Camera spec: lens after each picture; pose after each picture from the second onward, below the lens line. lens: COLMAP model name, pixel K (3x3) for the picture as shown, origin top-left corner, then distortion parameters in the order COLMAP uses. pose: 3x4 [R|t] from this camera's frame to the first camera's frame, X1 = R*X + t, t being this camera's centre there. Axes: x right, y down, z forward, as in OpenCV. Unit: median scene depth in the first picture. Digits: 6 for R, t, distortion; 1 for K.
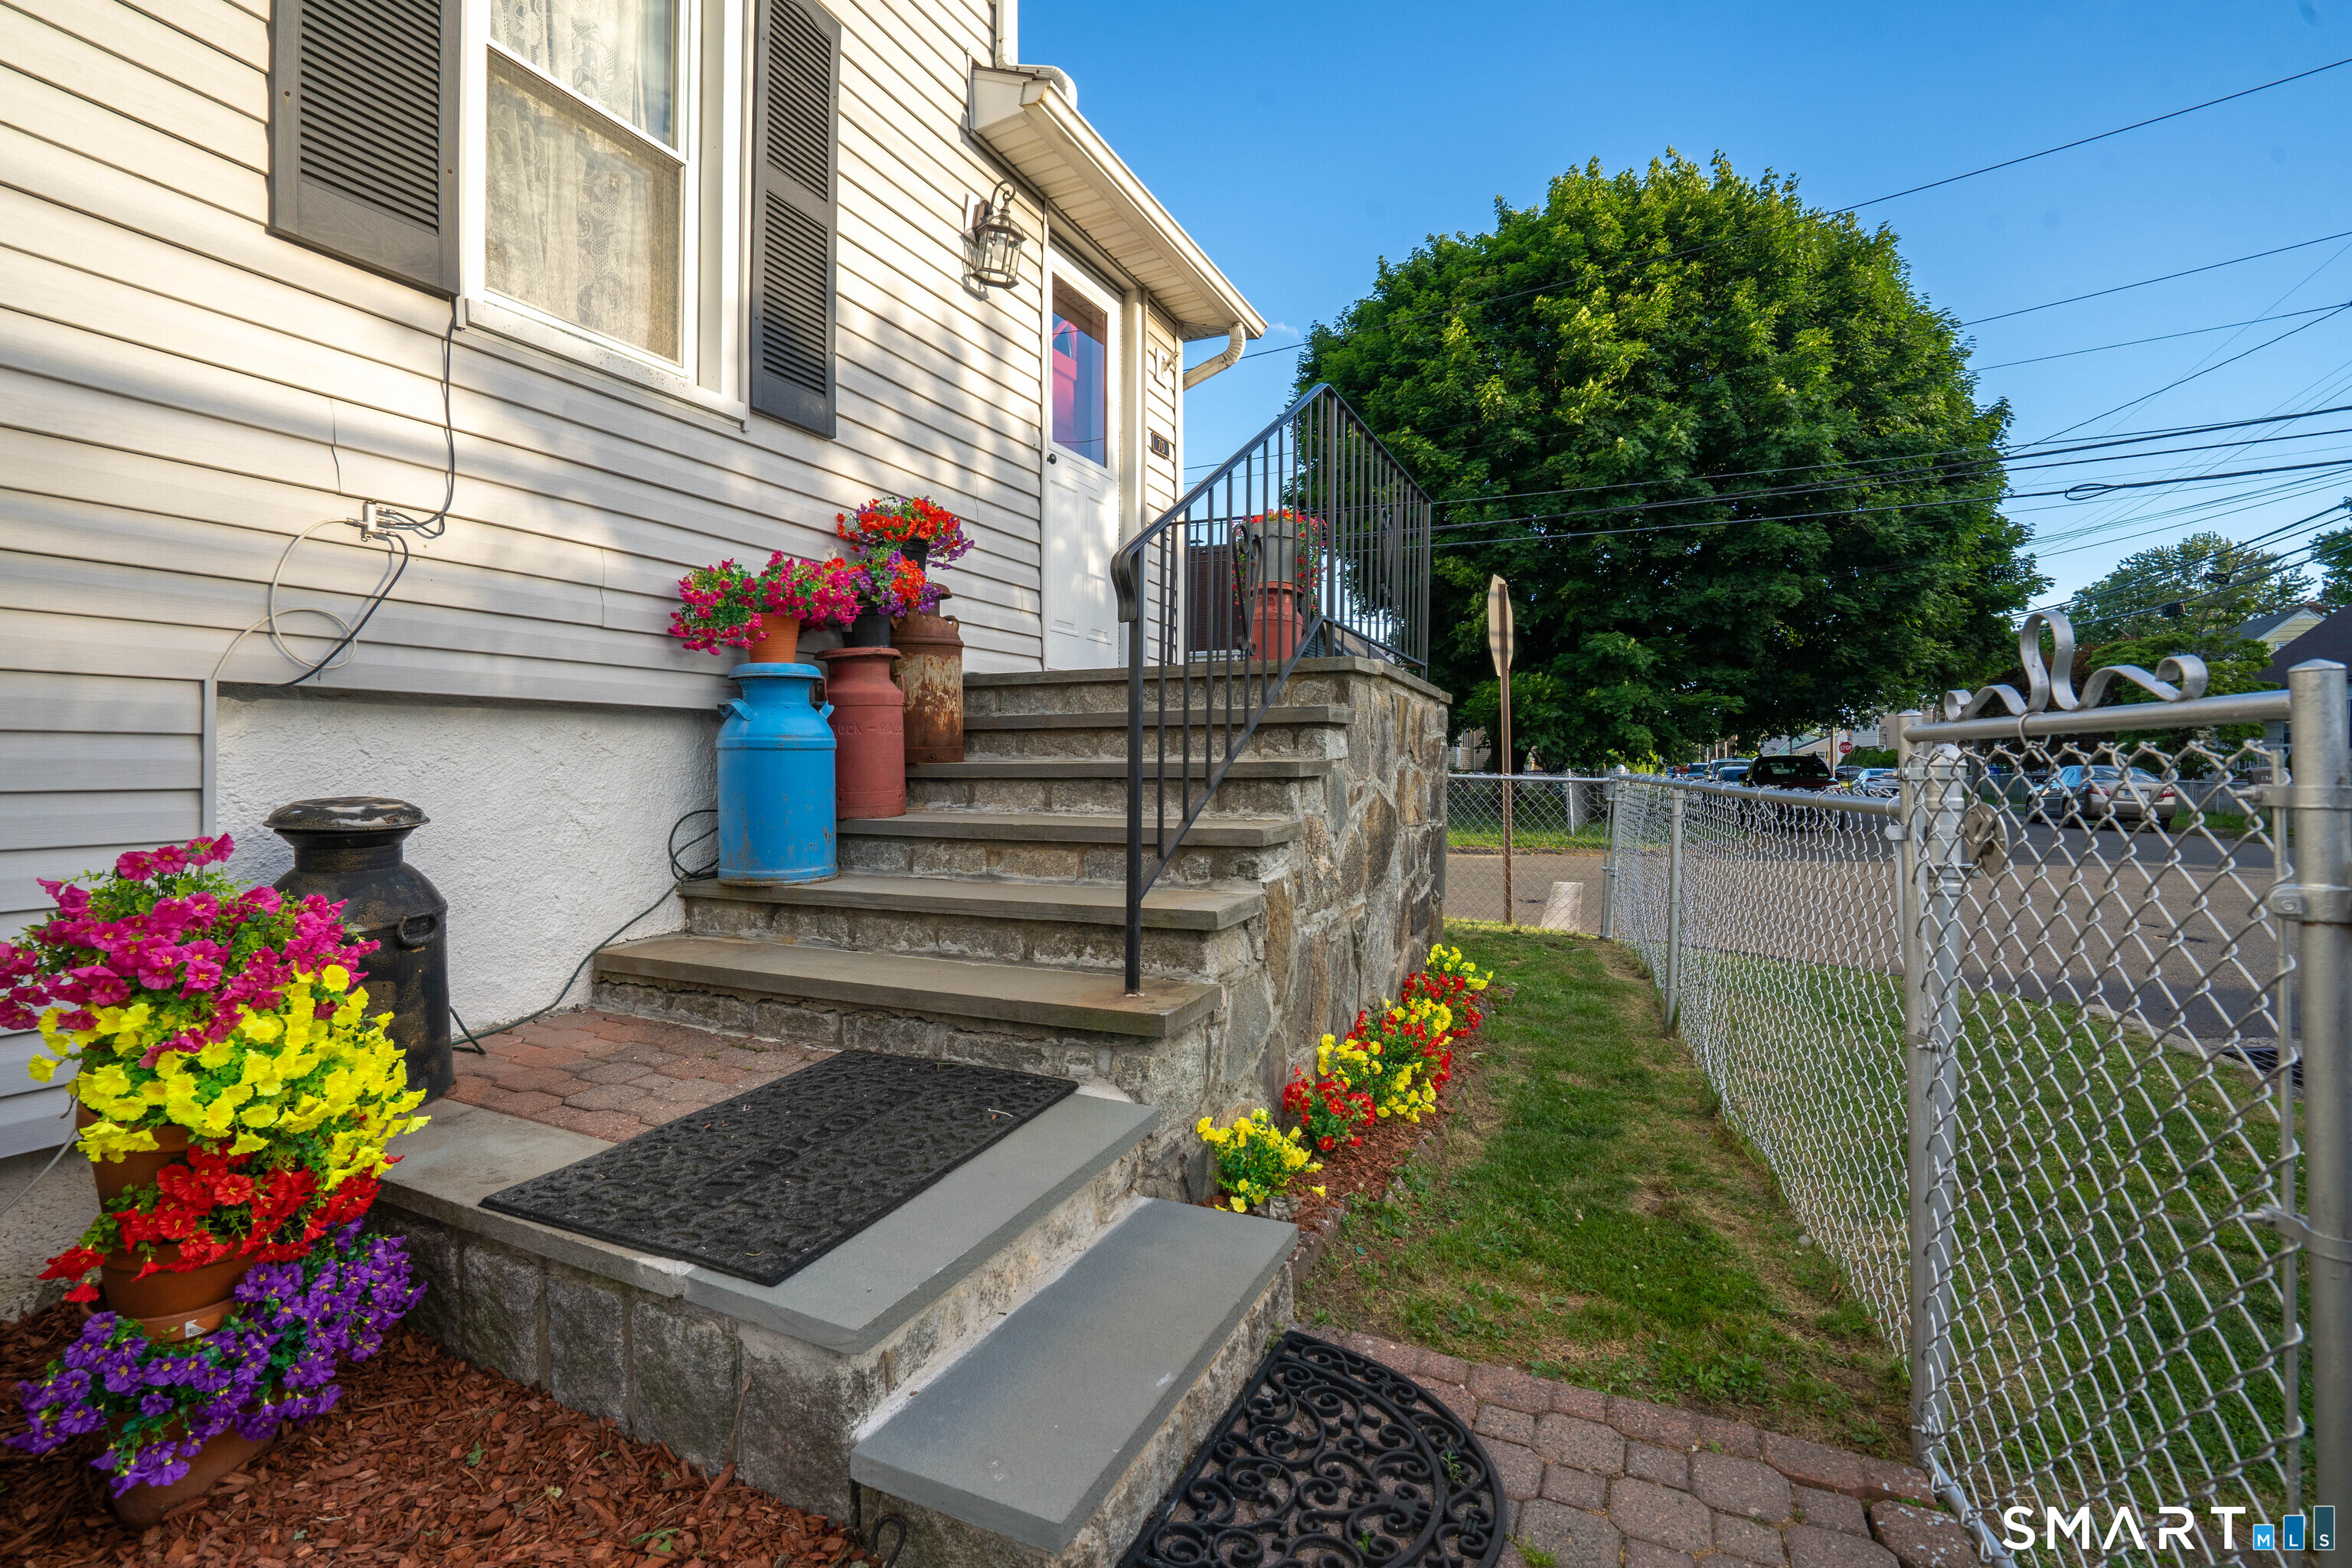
lens RADIAL K [[1024.1, 0, 1176.0], [0, 1024.1, 784.0], [0, 0, 1]] dist [-0.057289, -0.000053]
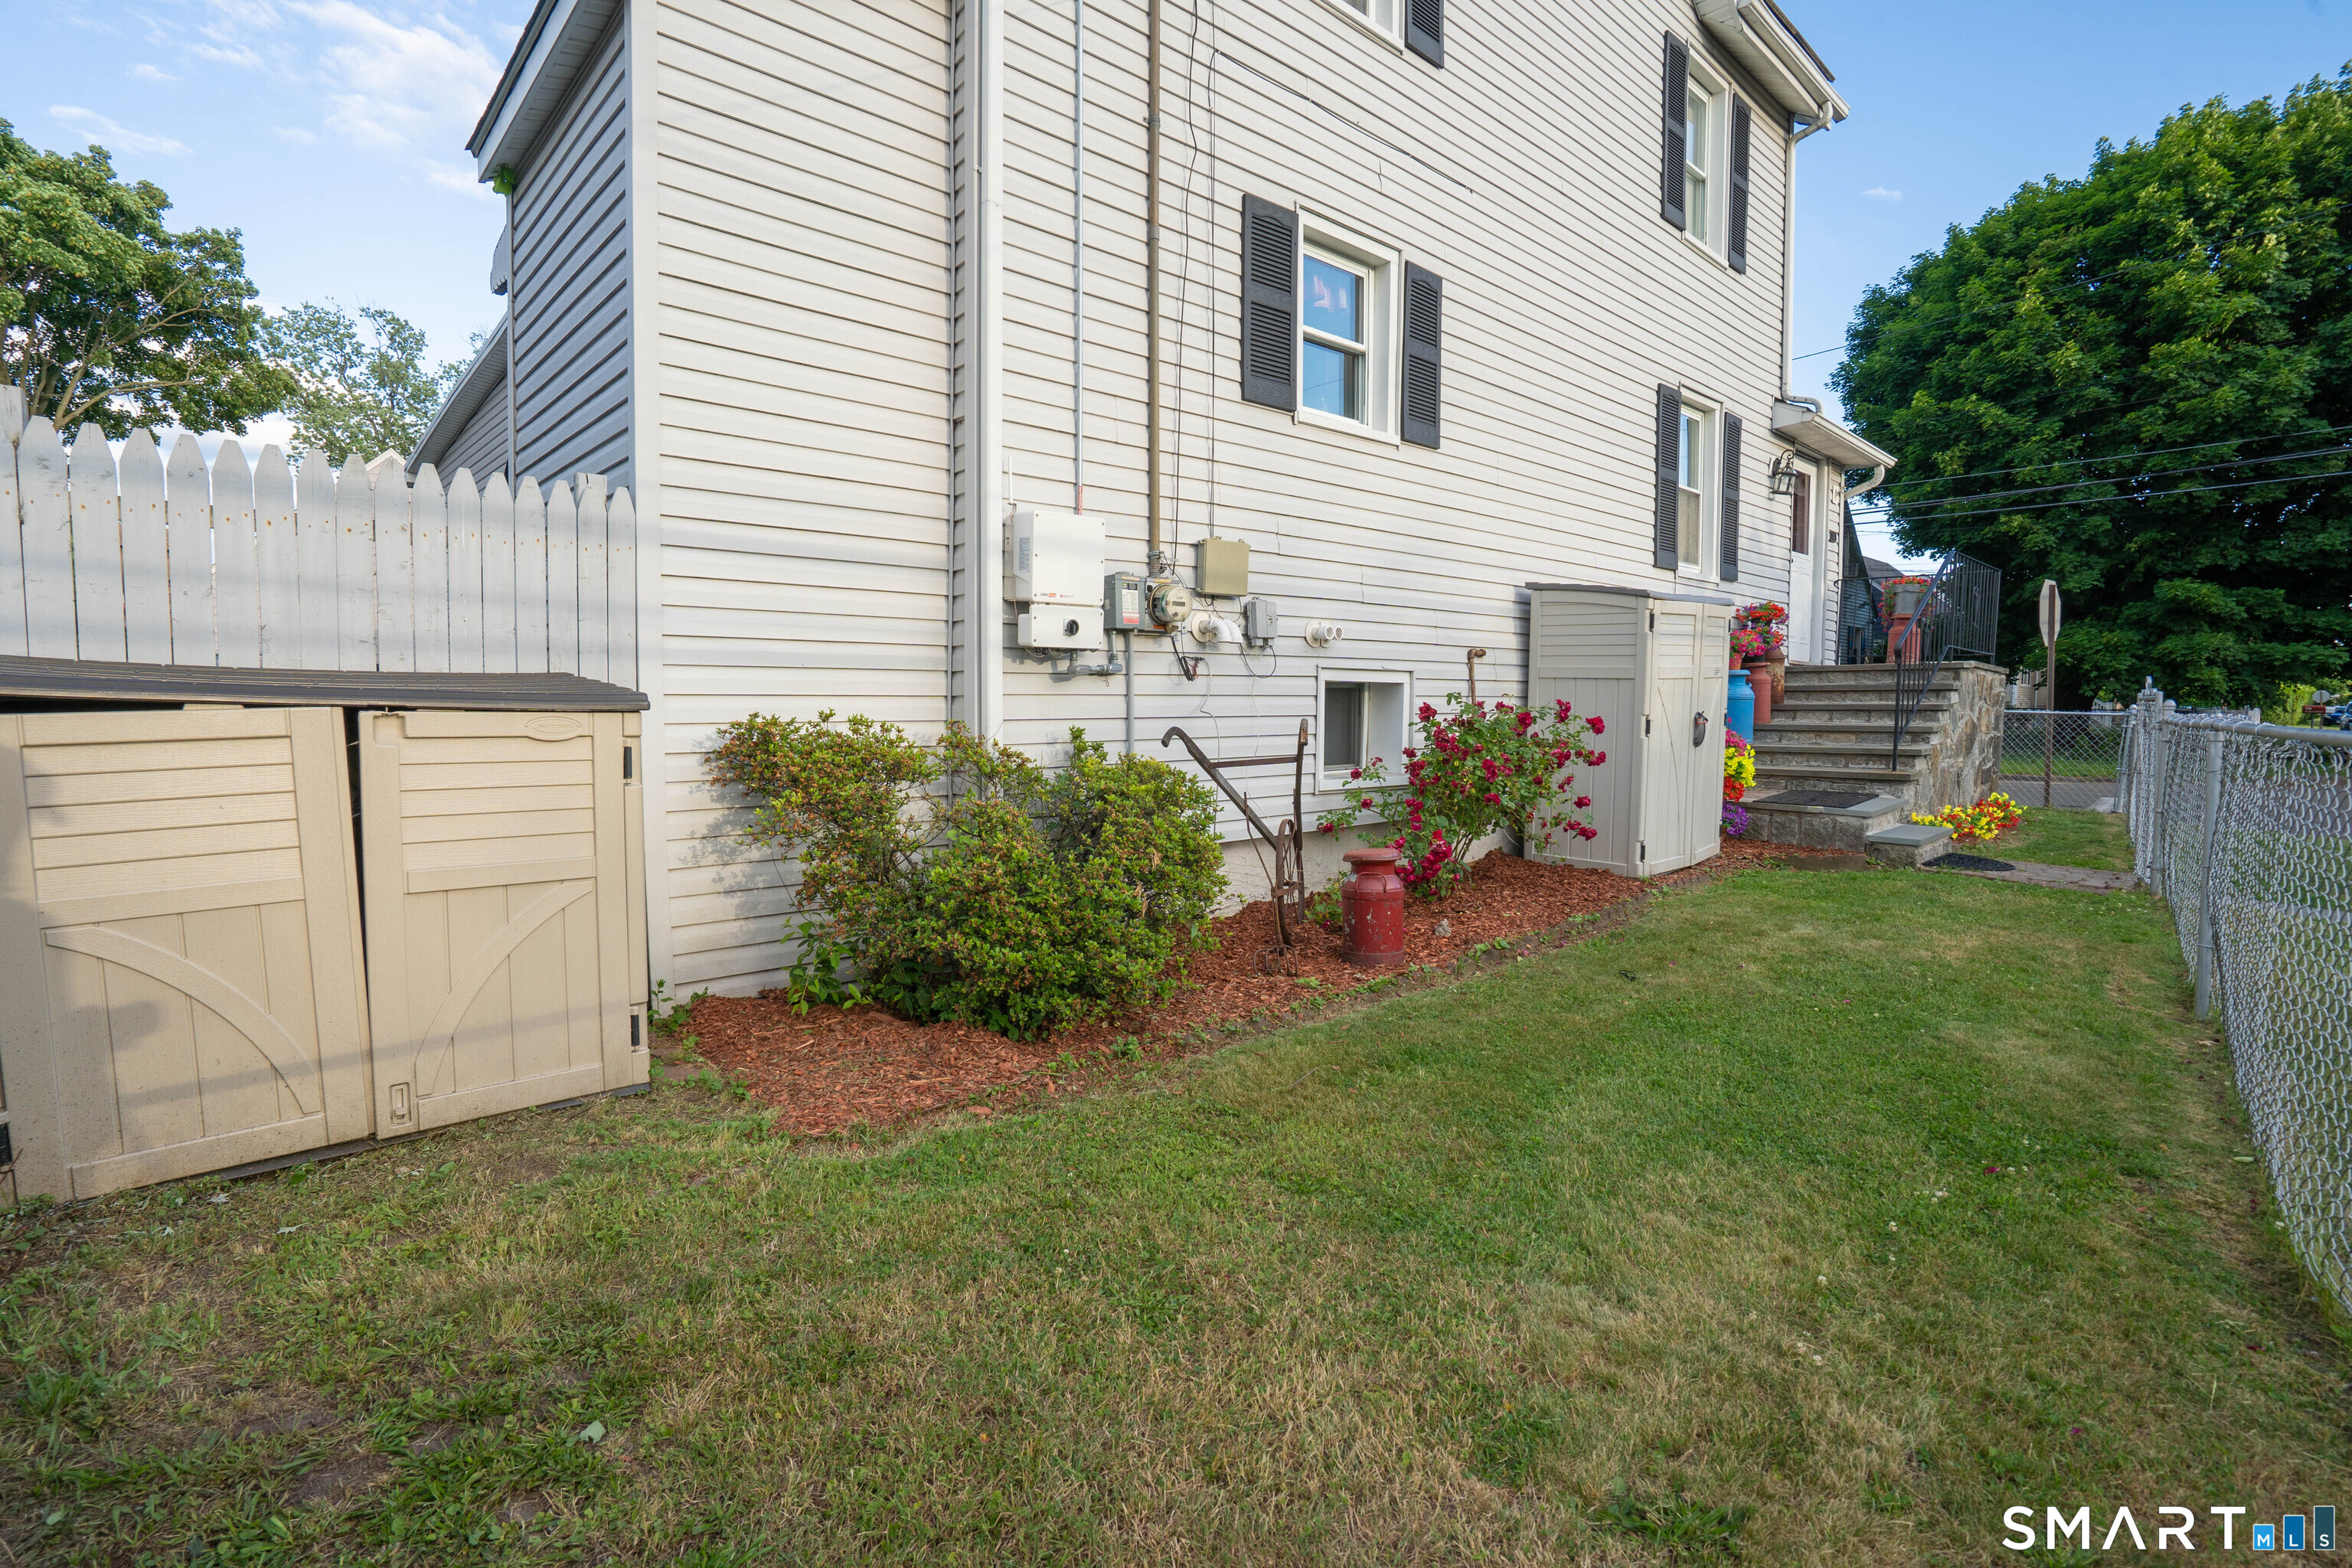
lens RADIAL K [[1108.1, 0, 1184.6], [0, 1108.1, 763.0], [0, 0, 1]] dist [-0.001467, 0.000224]
pose [[0.931029, 0.024704, -0.364109, -0.141074], [-0.009421, 0.999001, 0.043689, 0.005247], [0.364824, -0.037246, 0.930331, -0.518971]]
